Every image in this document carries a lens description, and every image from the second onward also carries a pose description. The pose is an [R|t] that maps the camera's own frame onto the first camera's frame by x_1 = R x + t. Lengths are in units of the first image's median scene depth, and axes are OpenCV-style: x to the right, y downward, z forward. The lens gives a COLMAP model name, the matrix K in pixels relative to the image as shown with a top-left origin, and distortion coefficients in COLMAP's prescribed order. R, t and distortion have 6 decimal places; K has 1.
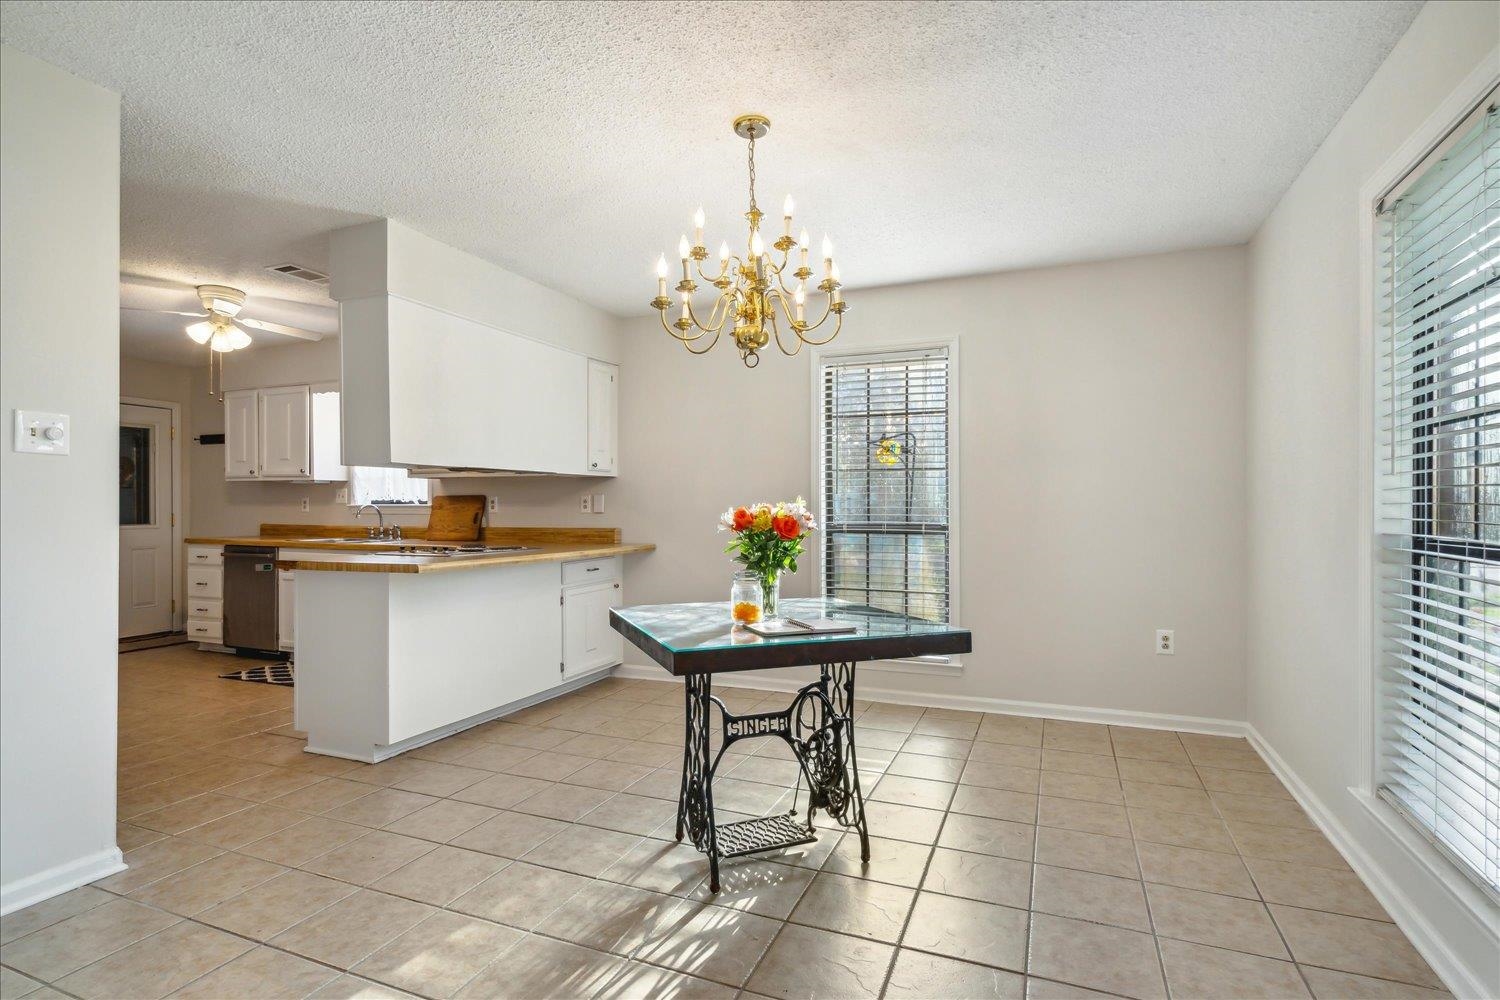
lens RADIAL K [[739.0, 0, 744.1], [0, 739.0, 506.6], [0, 0, 1]] dist [-0.001081, 0.002900]
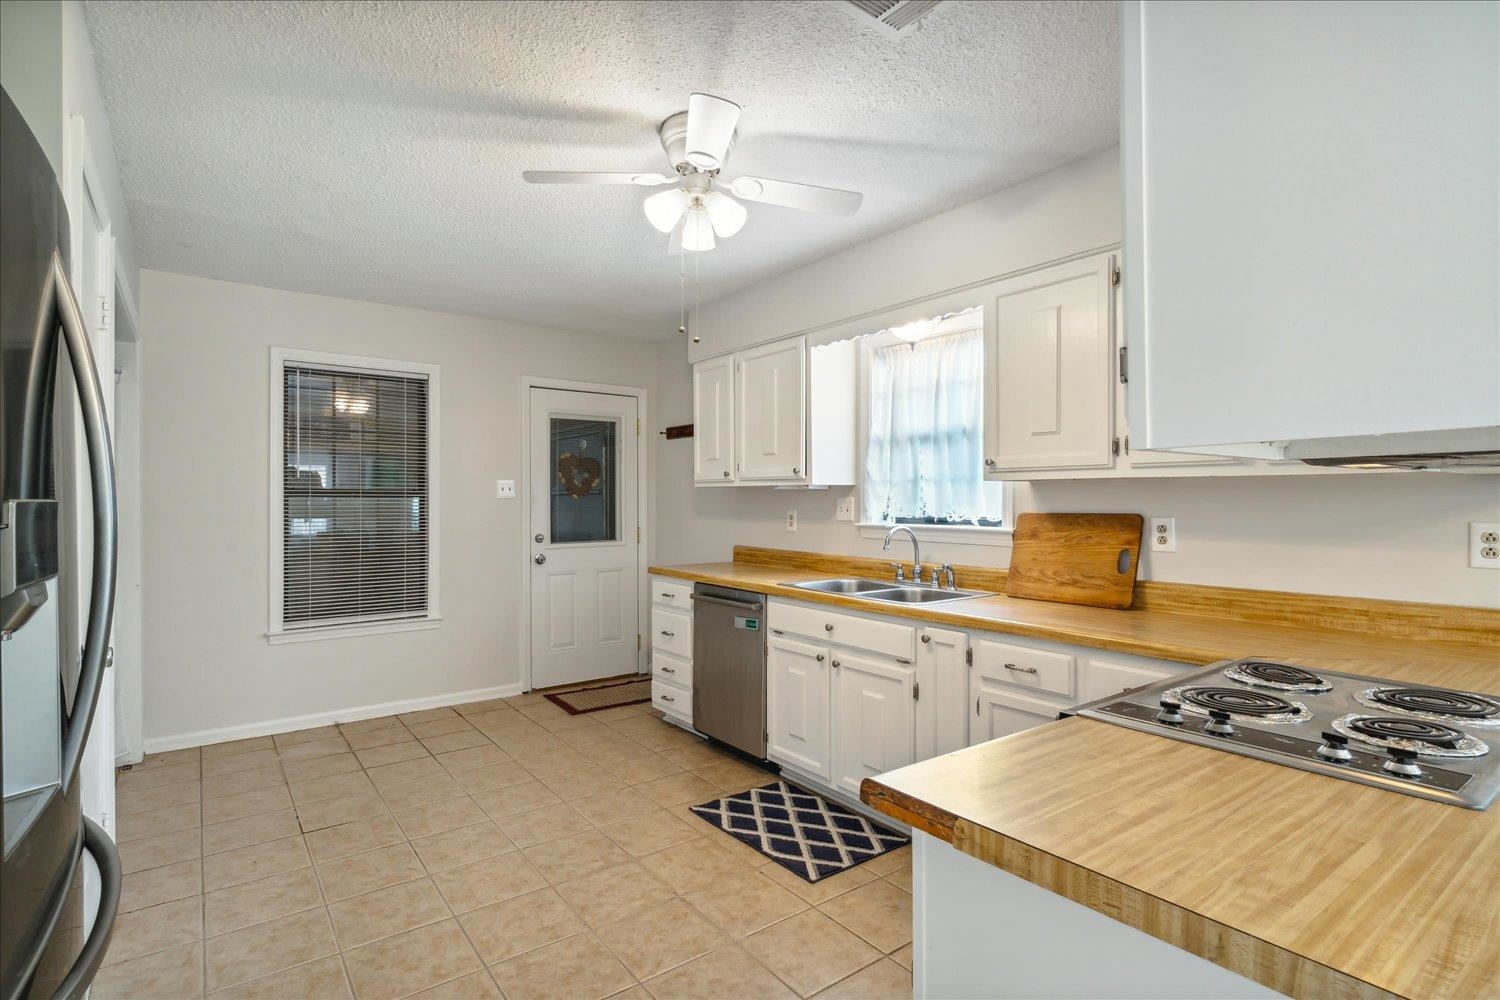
lens RADIAL K [[739.0, 0, 744.7], [0, 739.0, 501.7], [0, 0, 1]] dist [-0.001081, 0.002900]
pose [[0.862909, 0.002186, -0.505354, -0.316454], [-0.002169, 0.999997, 0.000622, -0.022354], [0.505354, 0.000559, 0.862912, 0.431405]]
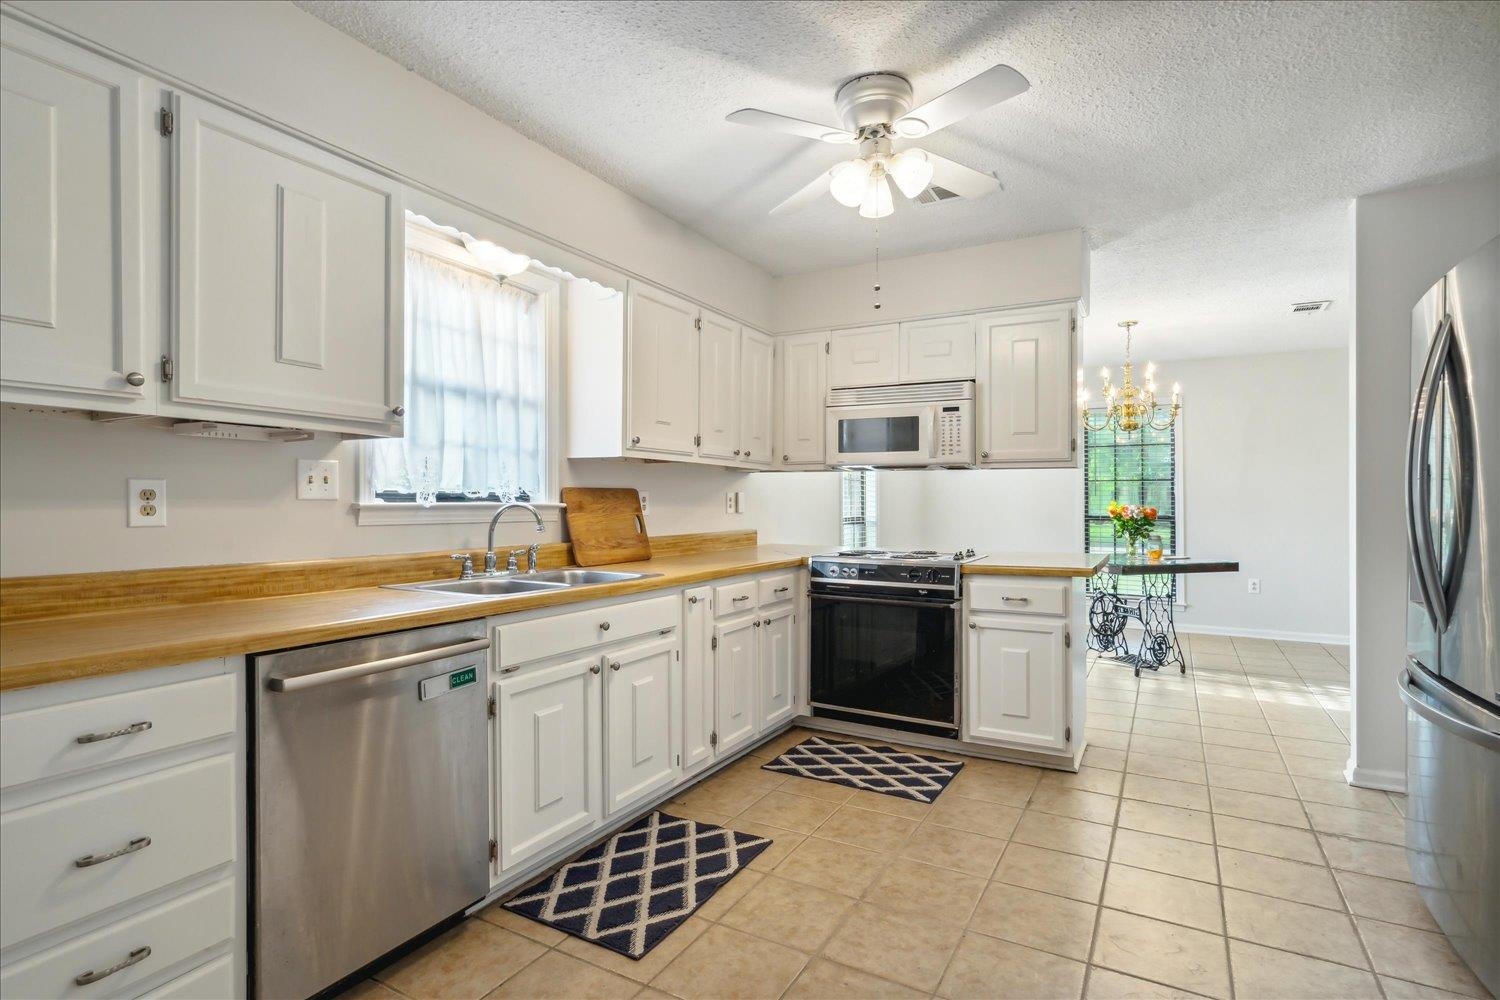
lens RADIAL K [[739.0, 0, 757.7], [0, 739.0, 502.8], [0, 0, 1]] dist [-0.001081, 0.002900]
pose [[0.109936, 0.000870, 0.993938, -0.947074], [0.000726, 0.999999, -0.000955, -0.002291], [-0.993938, 0.000827, 0.109935, 0.786259]]
